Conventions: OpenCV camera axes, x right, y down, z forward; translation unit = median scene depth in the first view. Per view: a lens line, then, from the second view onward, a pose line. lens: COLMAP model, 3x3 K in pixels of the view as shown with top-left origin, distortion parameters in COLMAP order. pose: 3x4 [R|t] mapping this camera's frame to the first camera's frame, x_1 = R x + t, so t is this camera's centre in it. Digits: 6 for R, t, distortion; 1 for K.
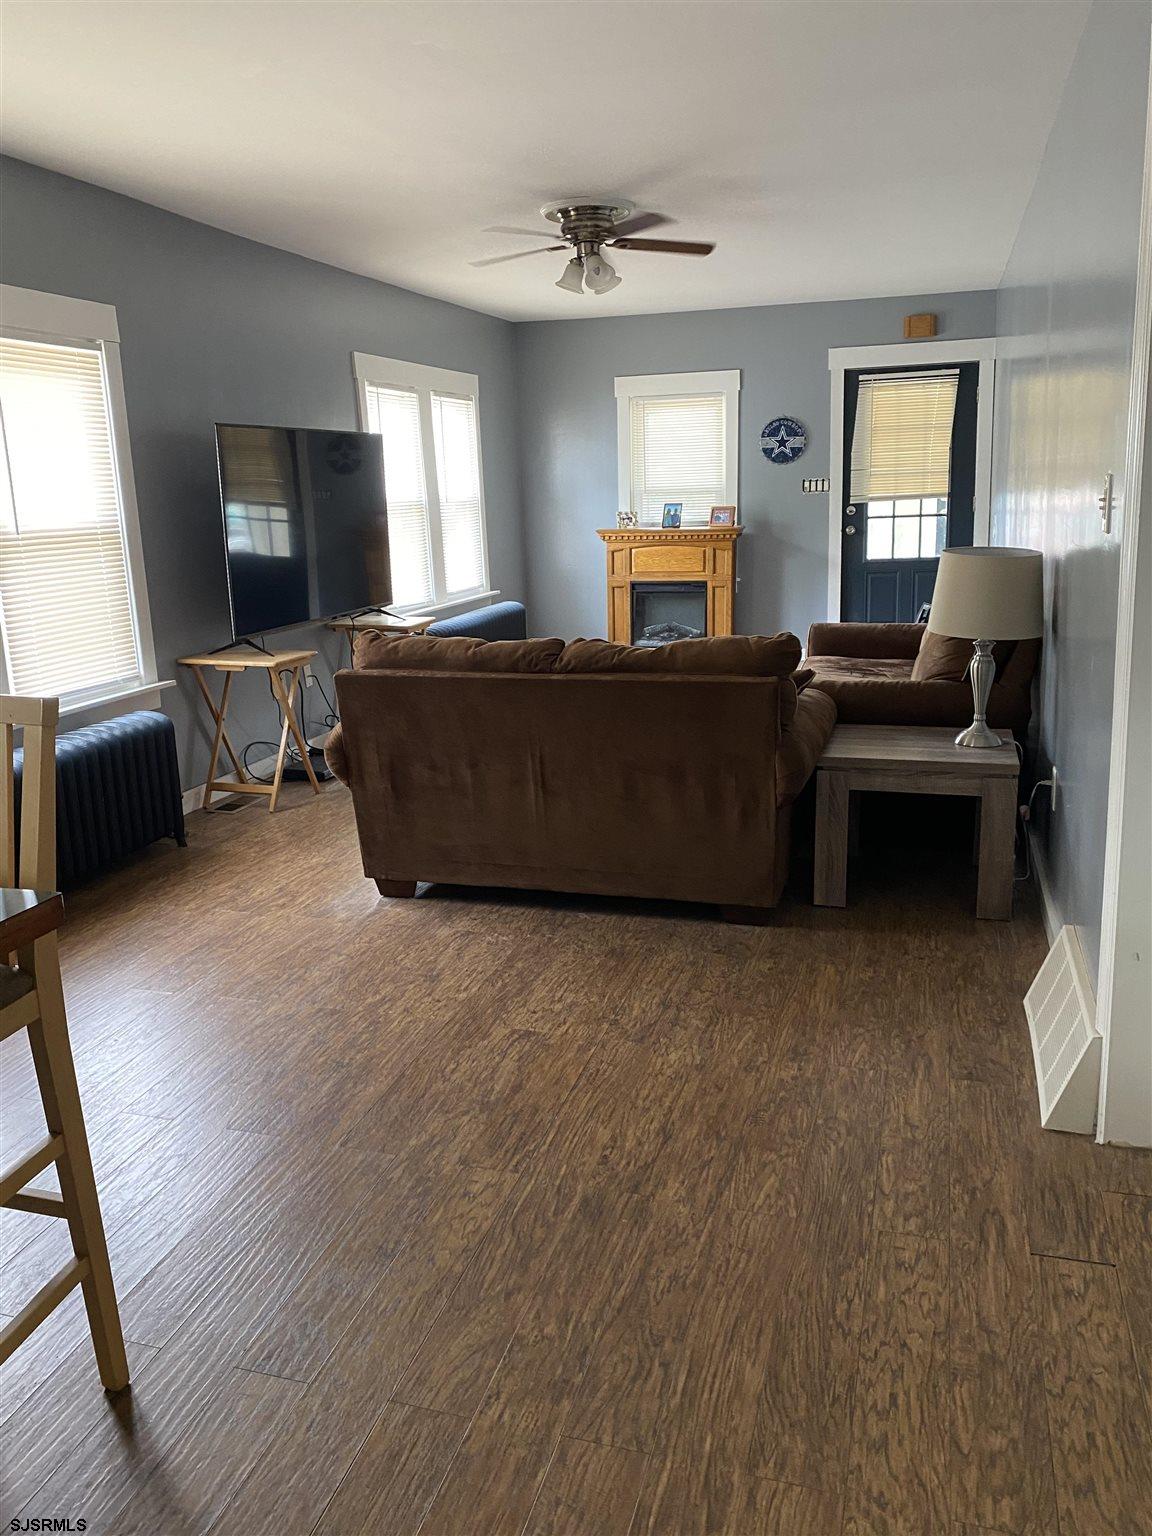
lens RADIAL K [[1212.2, 0, 566.4], [0, 1212.2, 776.4], [0, 0, 1]] dist [0.035132, -0.004228]
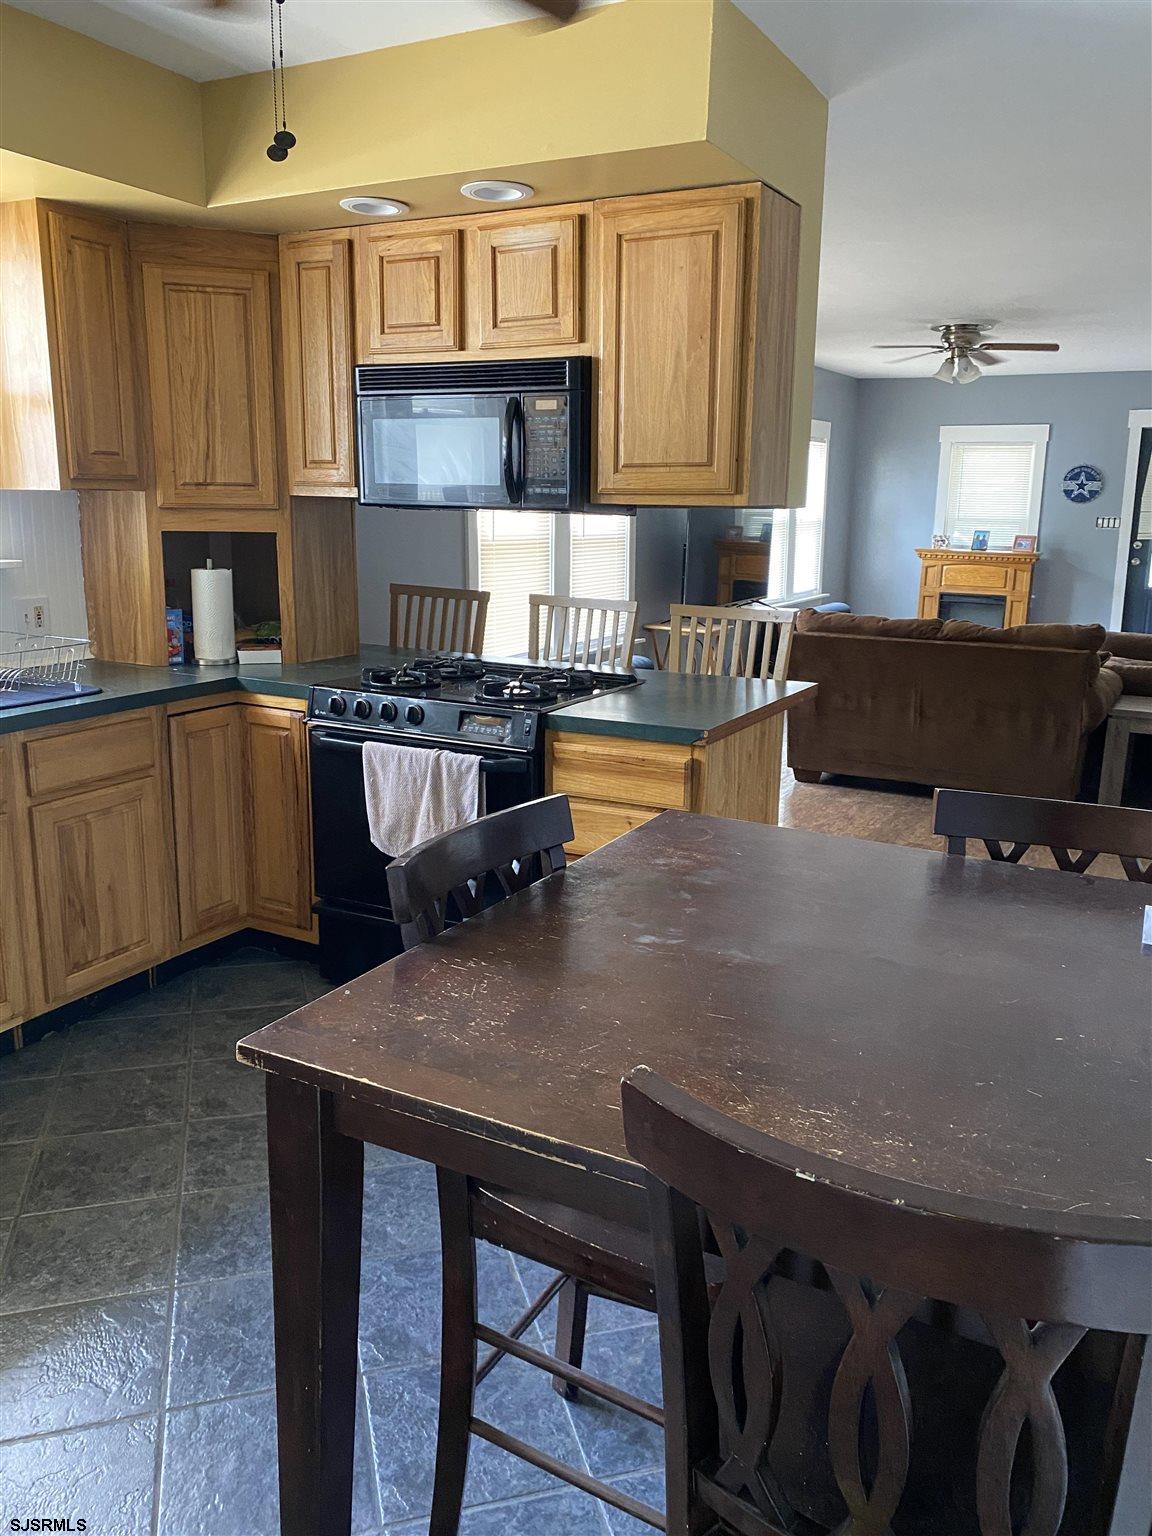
lens RADIAL K [[1212.2, 0, 583.0], [0, 1212.2, 756.7], [0, 0, 1]] dist [0.035132, -0.004228]
pose [[0.980929, 0.088201, -0.173204, -0.074960], [-0.091938, 0.995671, -0.013661, 0.055630], [0.171250, 0.029325, 0.984791, -0.272423]]
